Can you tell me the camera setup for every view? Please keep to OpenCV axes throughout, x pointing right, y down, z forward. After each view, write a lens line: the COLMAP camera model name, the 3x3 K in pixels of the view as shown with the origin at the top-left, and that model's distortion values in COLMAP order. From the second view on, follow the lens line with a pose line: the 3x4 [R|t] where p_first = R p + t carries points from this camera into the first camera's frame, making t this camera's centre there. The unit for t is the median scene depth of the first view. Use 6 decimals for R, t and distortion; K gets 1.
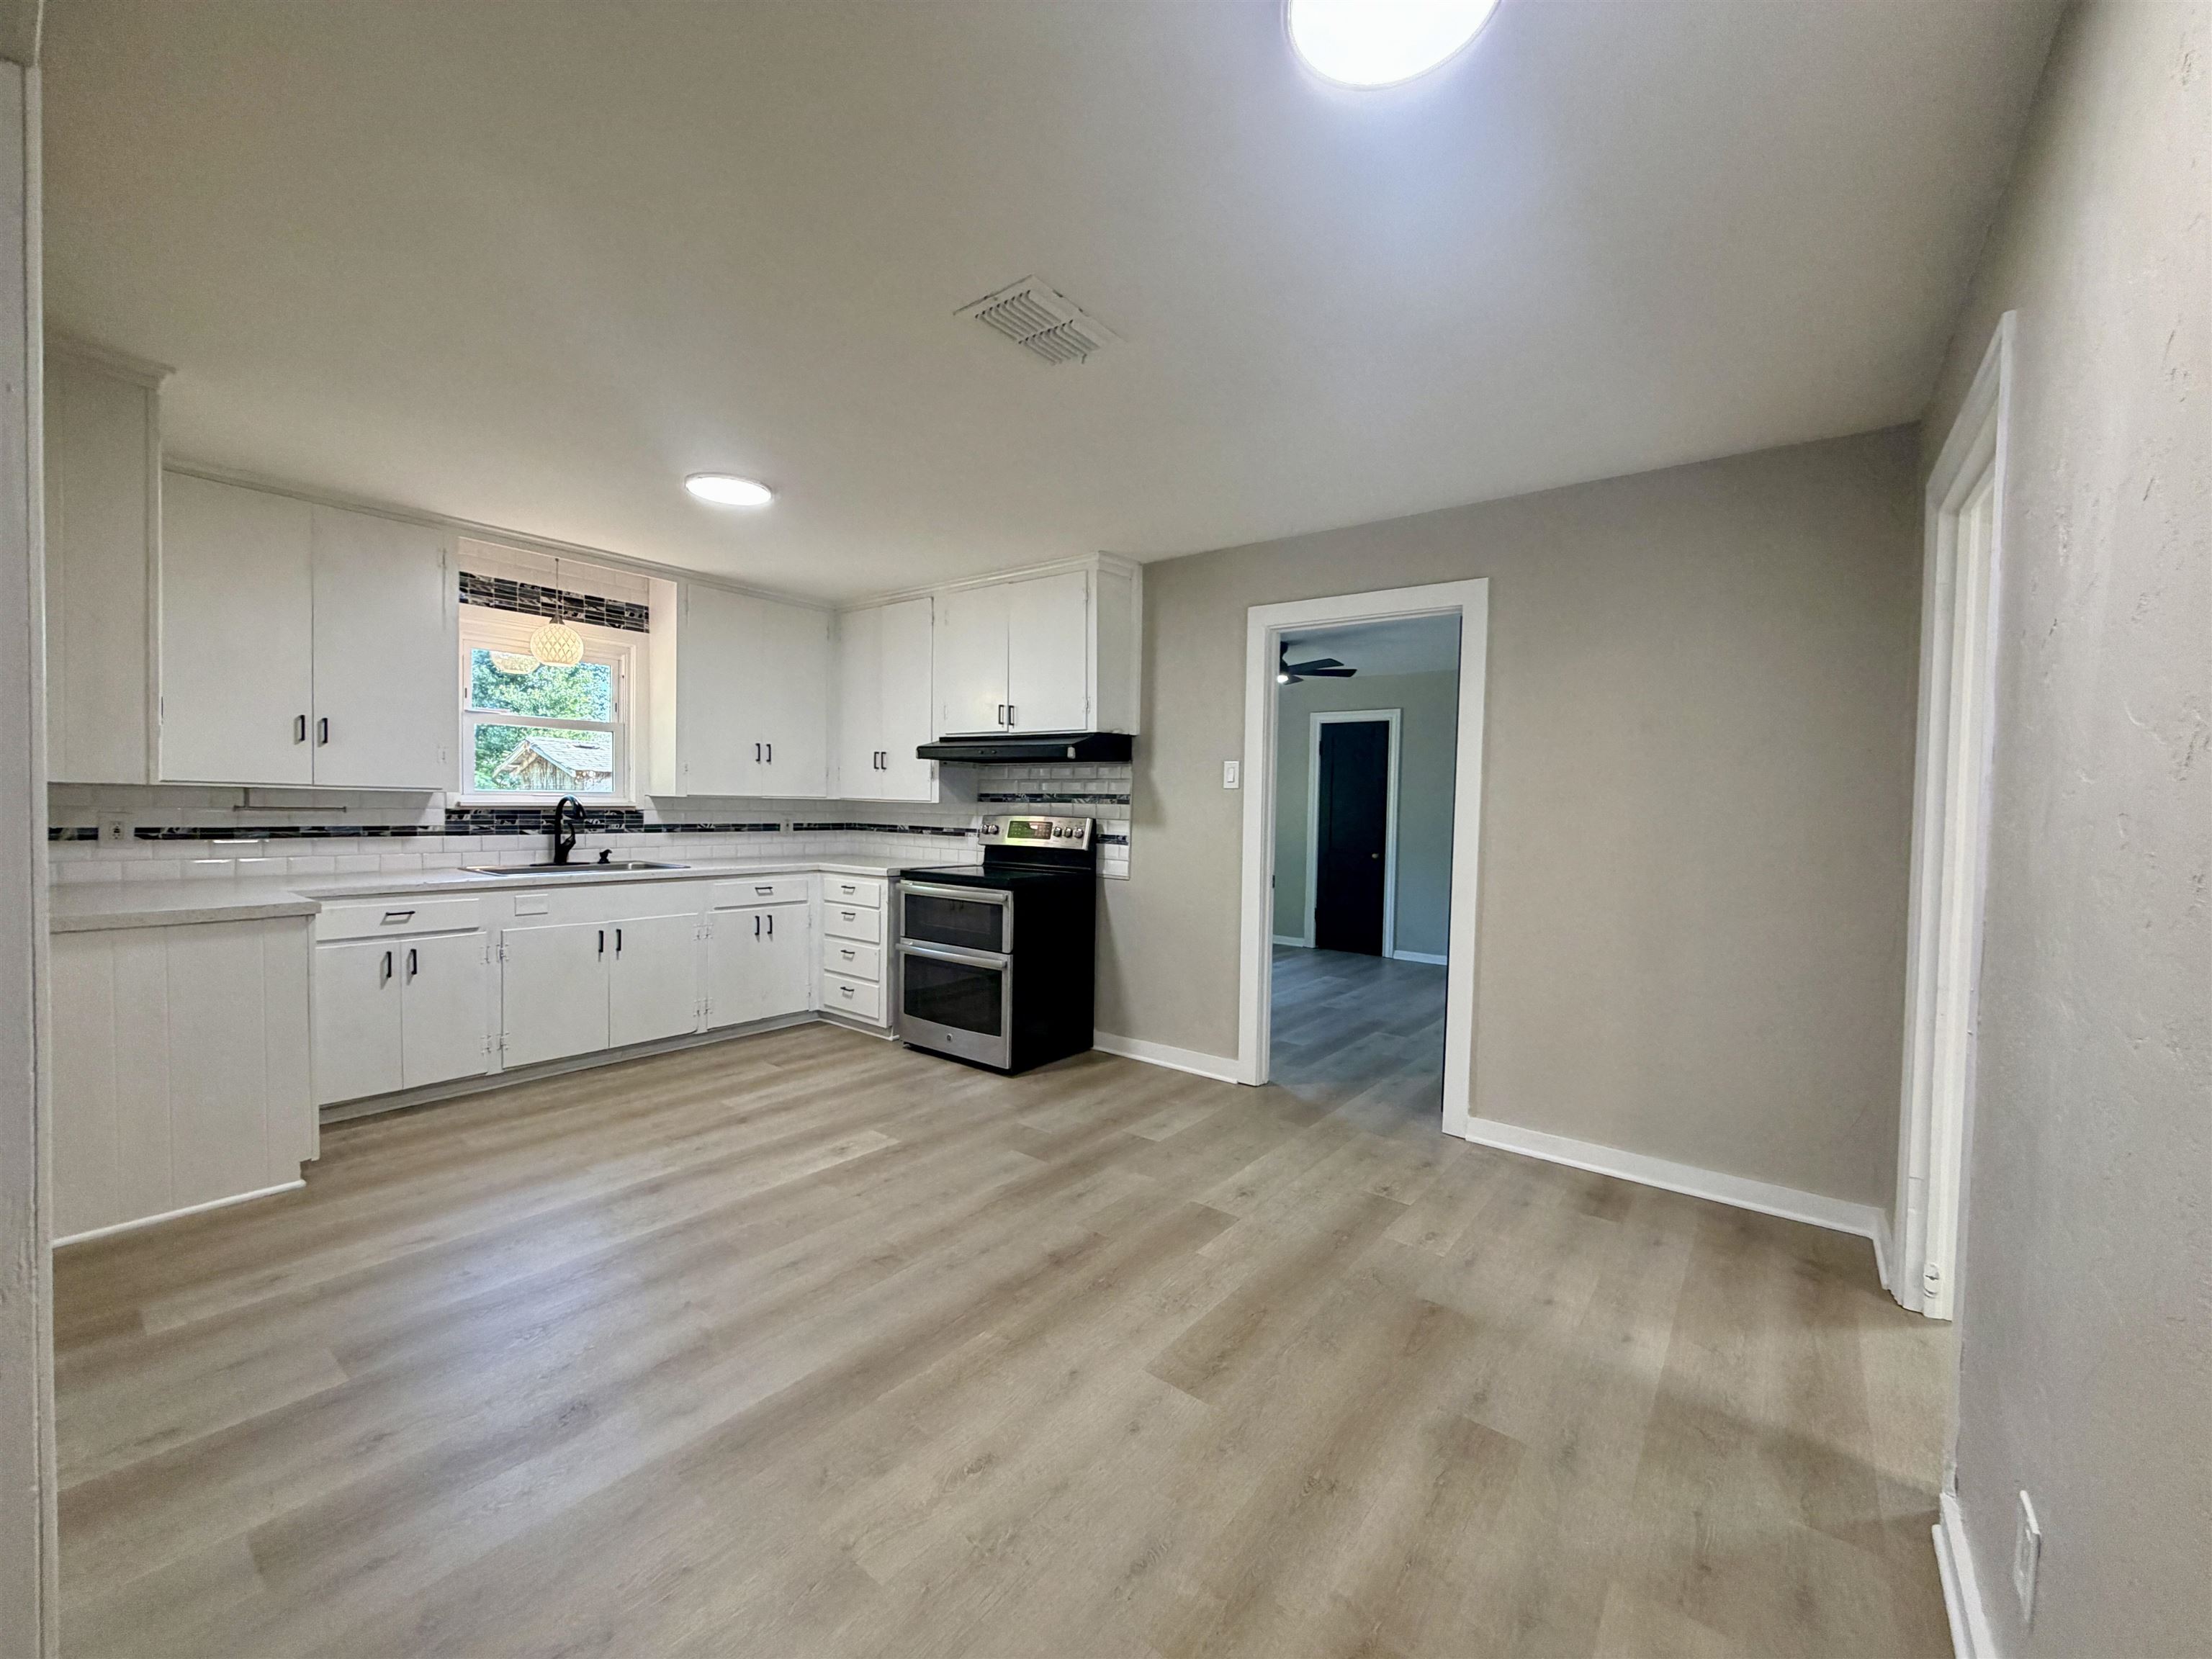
lens RADIAL K [[884.8, 0, 1098.0], [0, 884.8, 832.5], [0, 0, 1]] dist [0.000690, -0.000054]
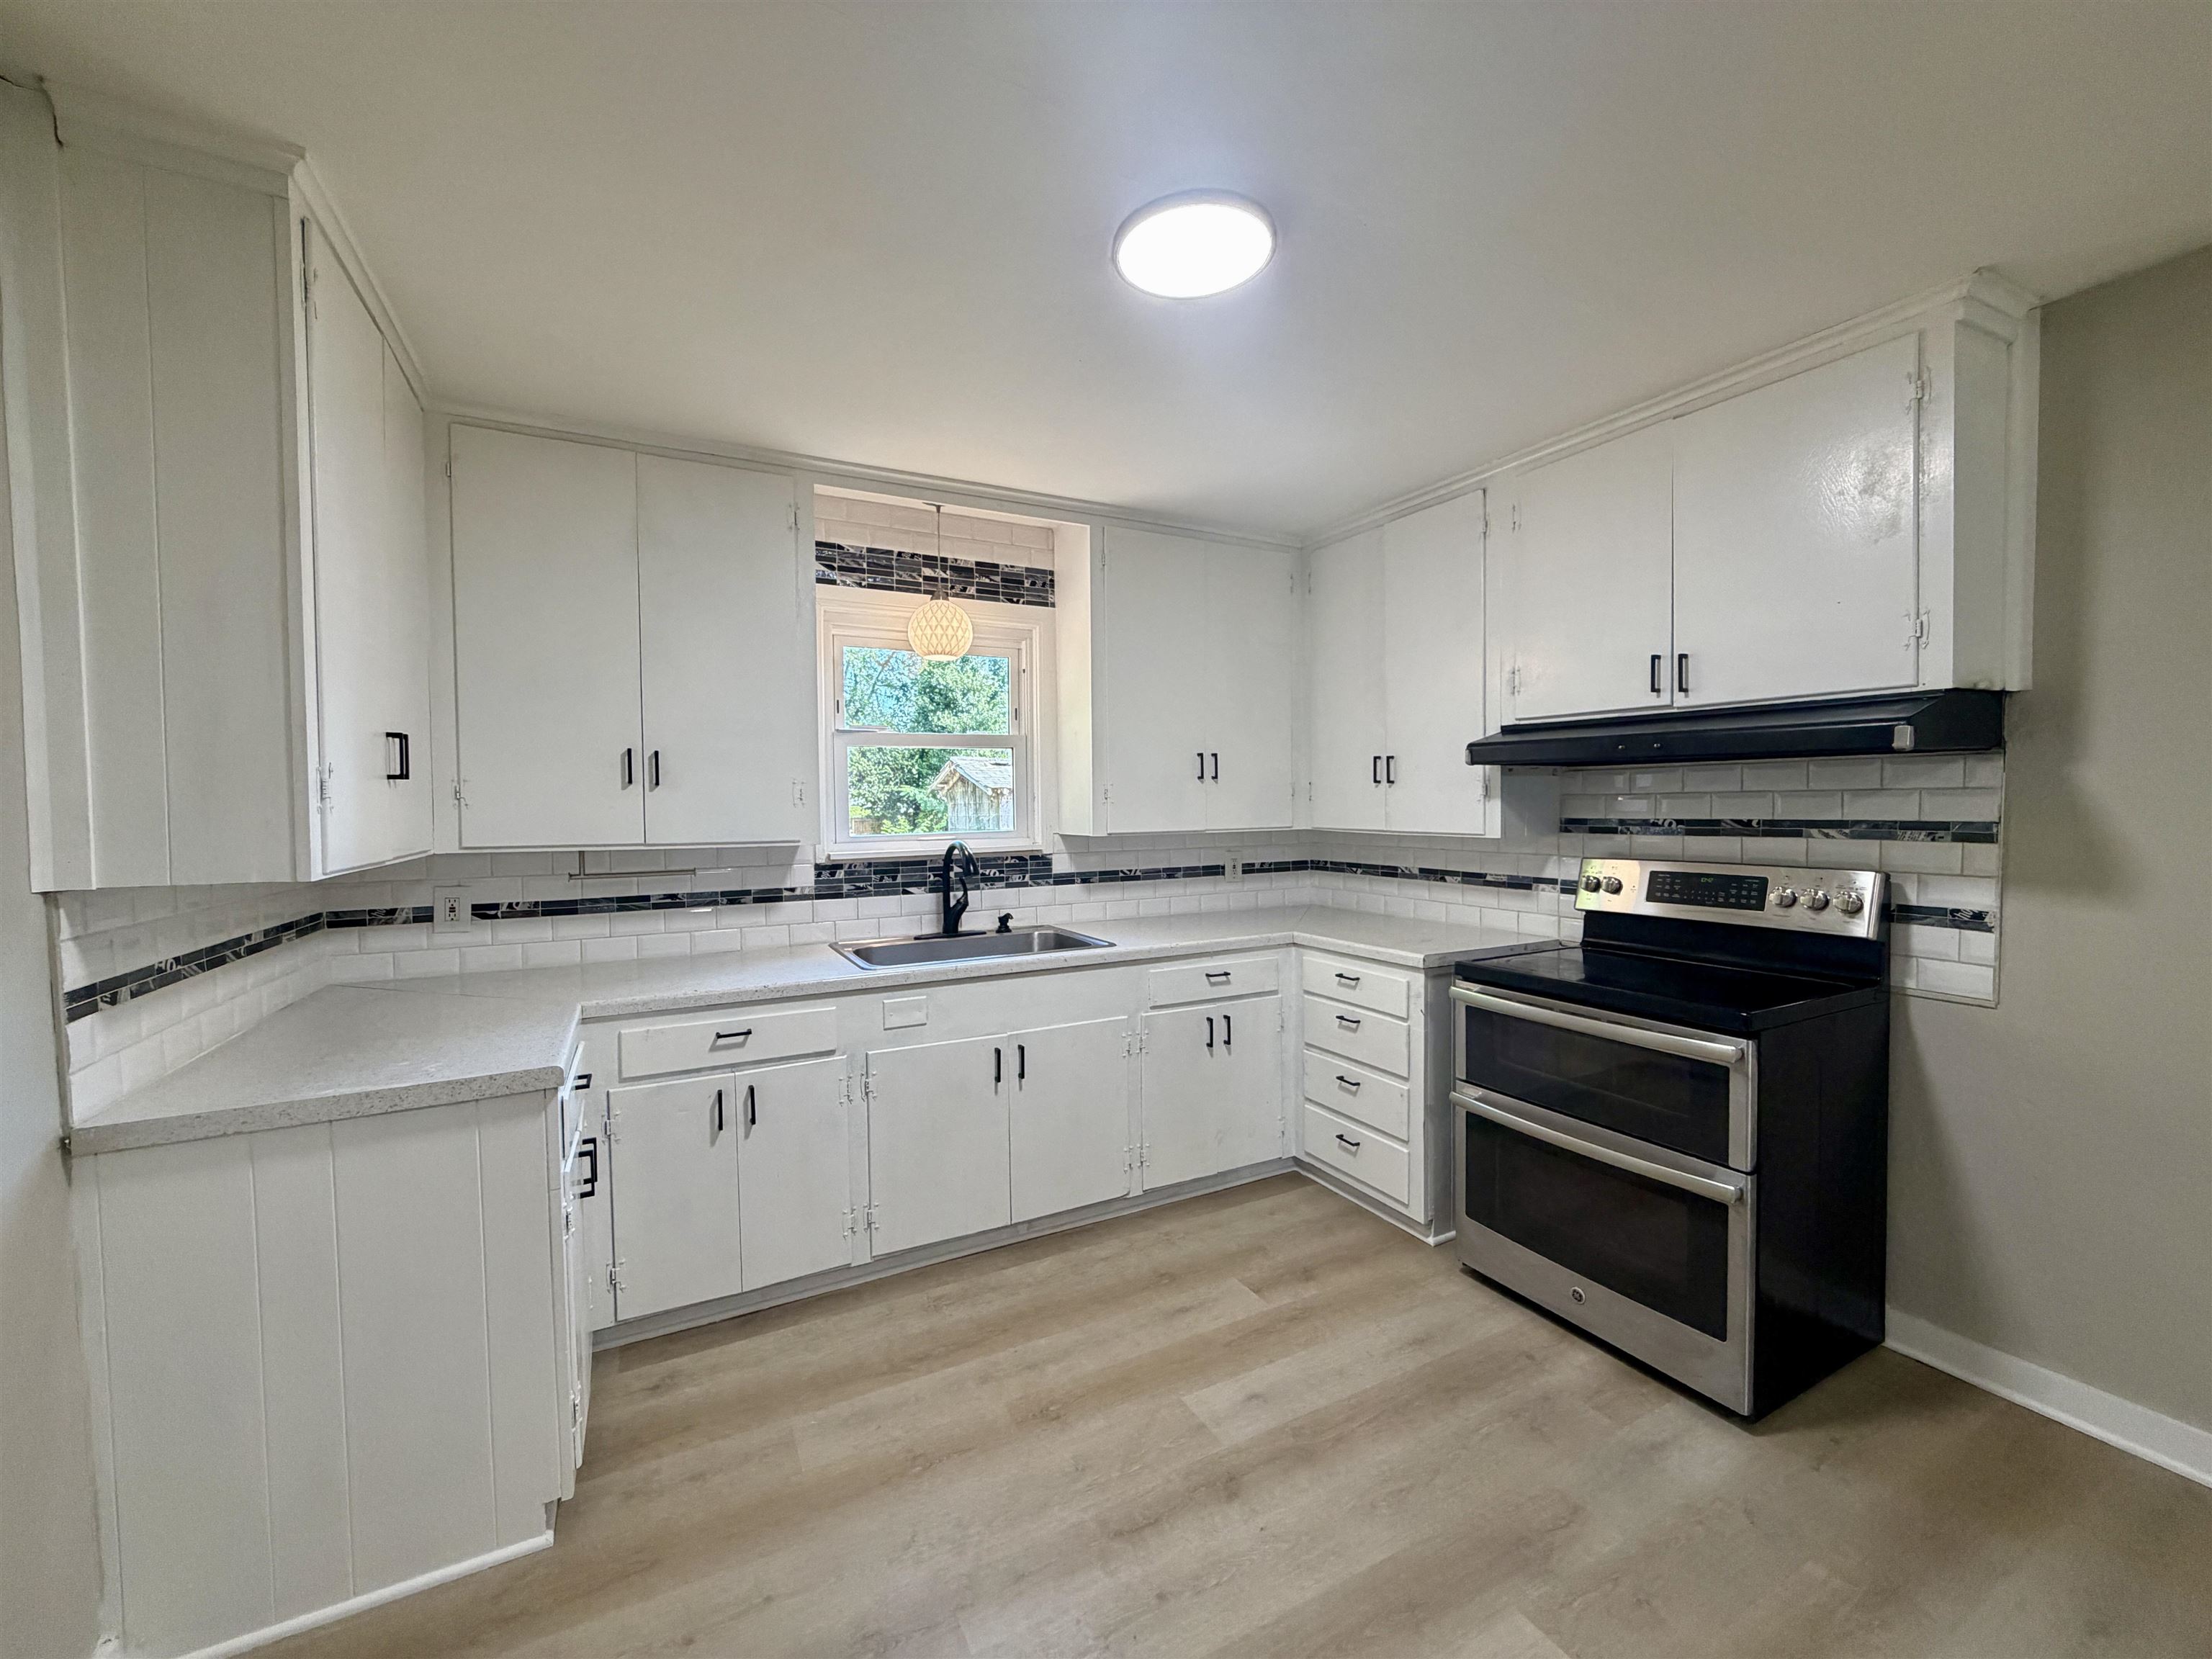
lens RADIAL K [[884.8, 0, 1093.5], [0, 884.8, 831.4], [0, 0, 1]] dist [0.000690, -0.000054]
pose [[0.909455, -0.016290, -0.415484, -0.206592], [0.016011, 0.999863, -0.004156, -0.045369], [0.415495, -0.002872, 0.909591, 0.404857]]
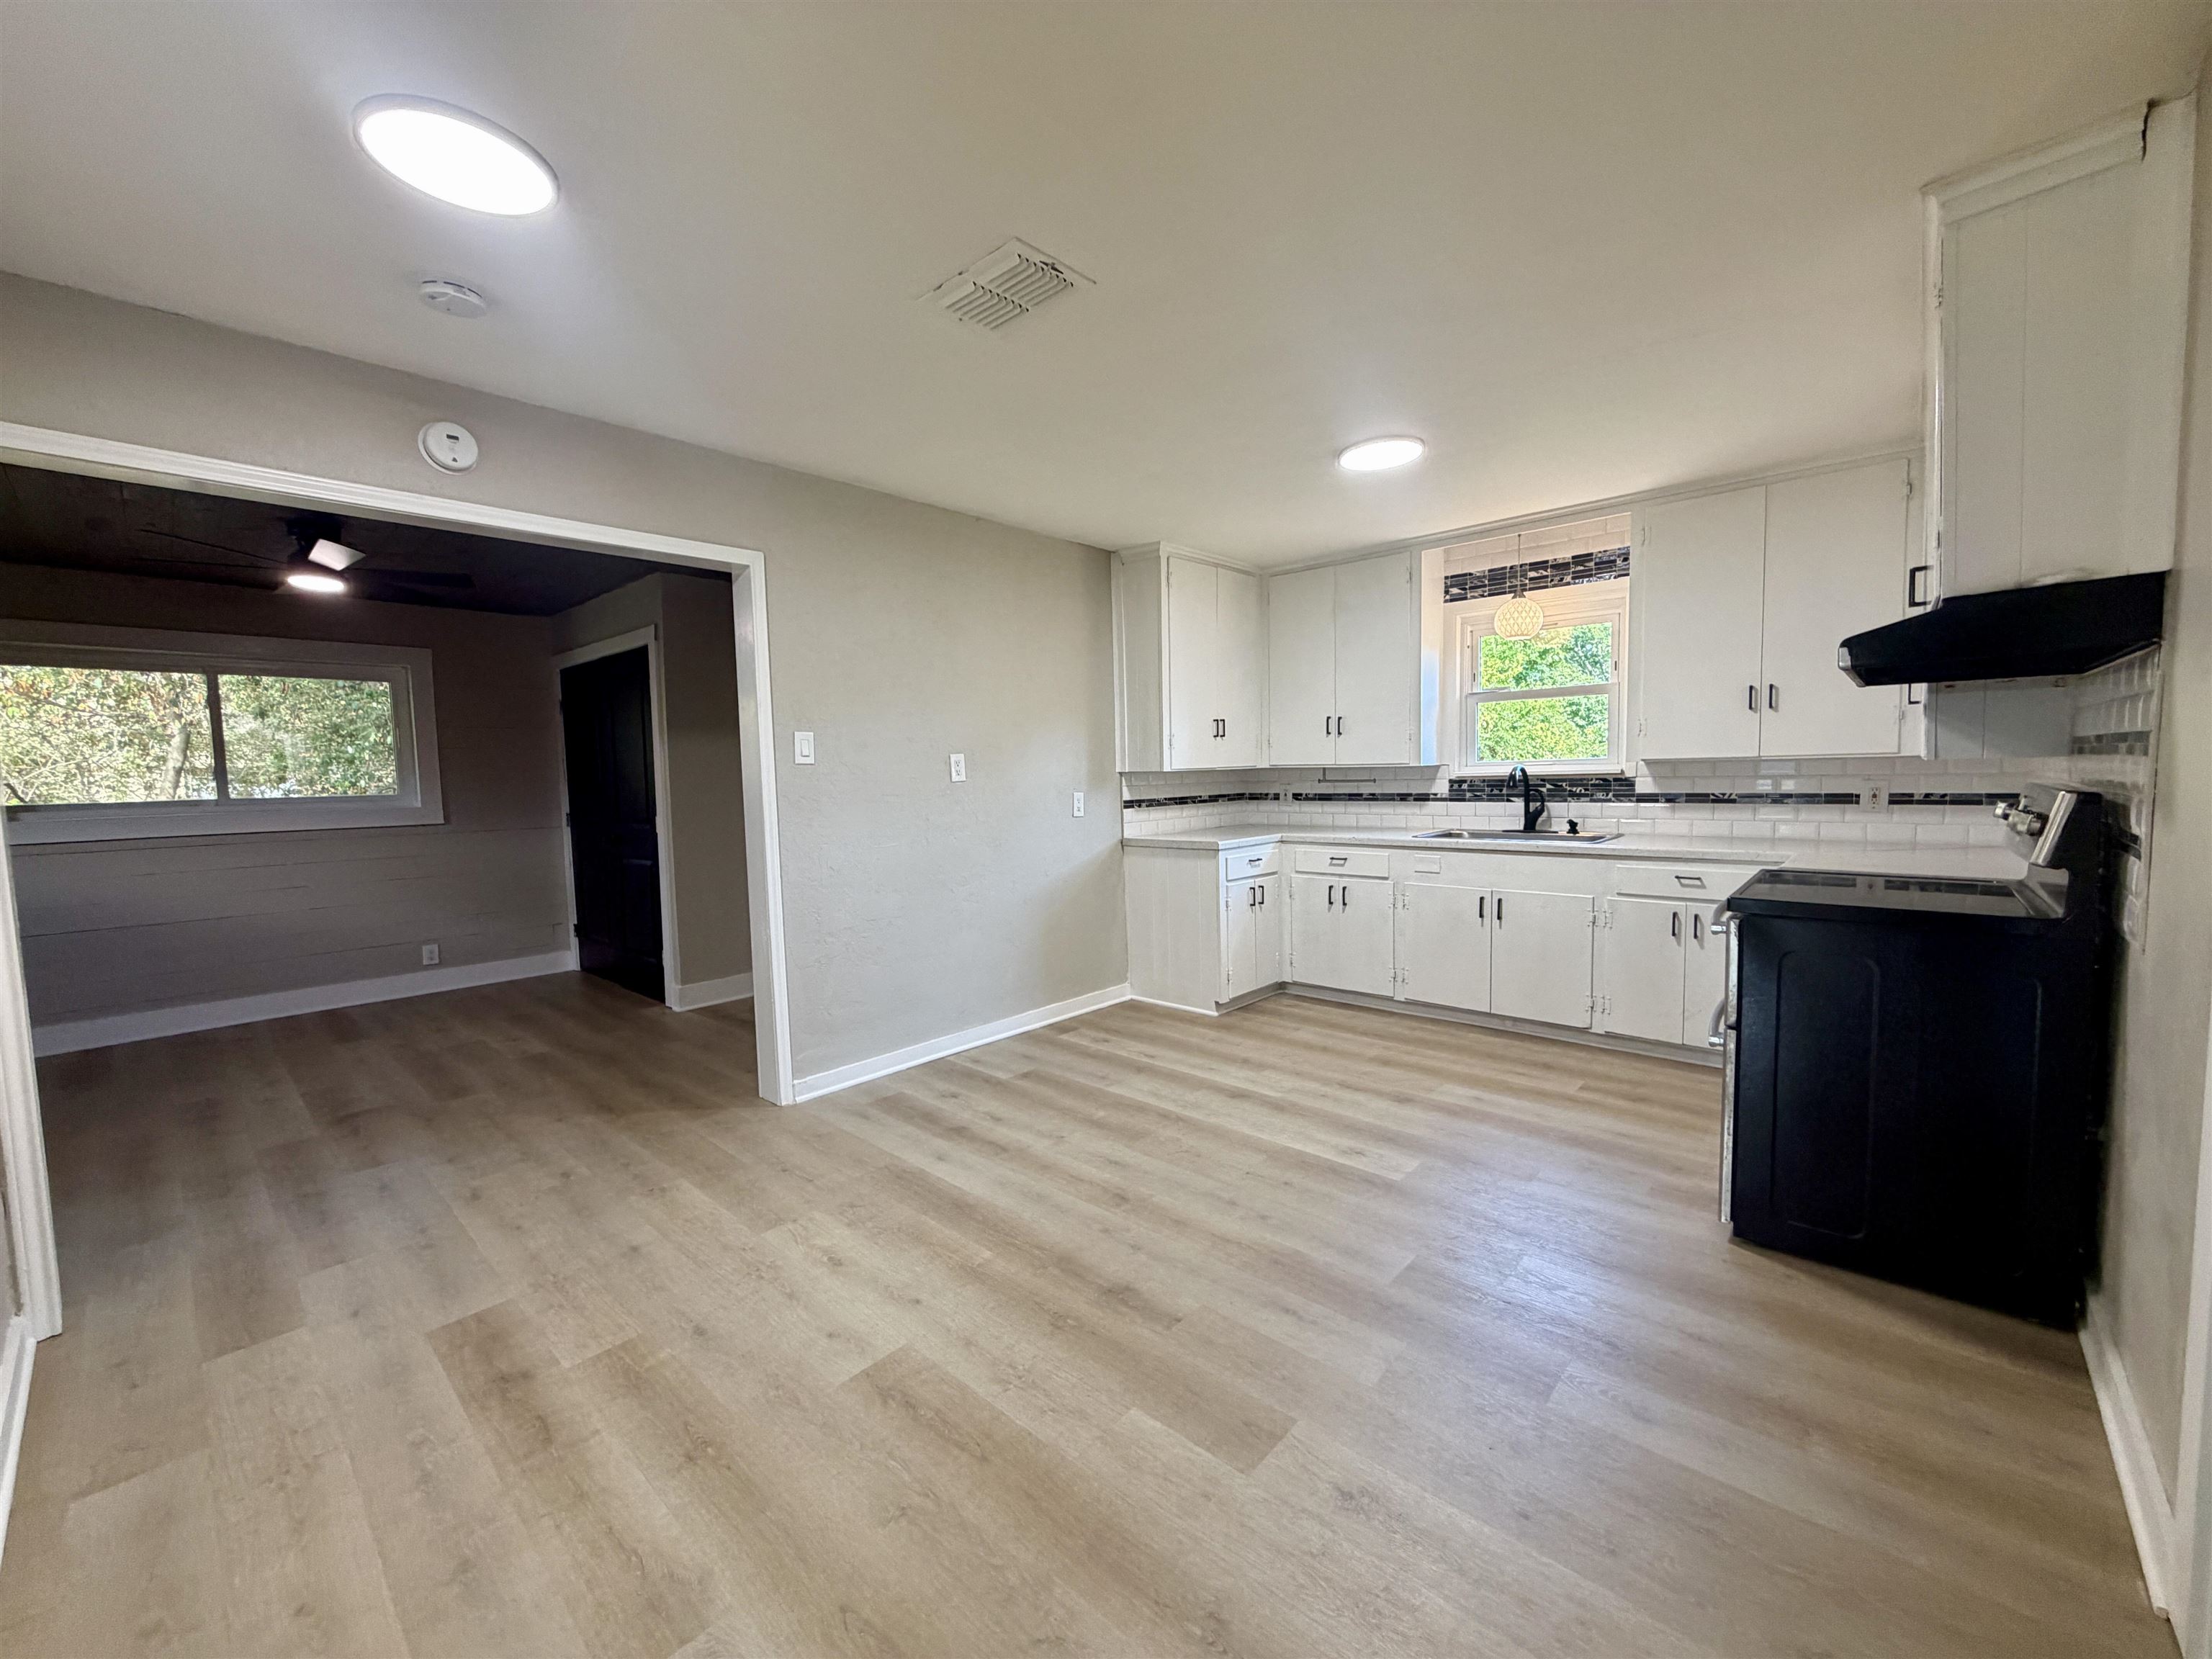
lens RADIAL K [[884.8, 0, 1101.5], [0, 884.8, 834.0], [0, 0, 1]] dist [0.000690, -0.000054]
pose [[-0.077825, 0.056942, -0.995340, 0.470102], [-0.008414, 0.998295, 0.057769, -0.017279], [0.996932, 0.012871, -0.077213, 0.601873]]
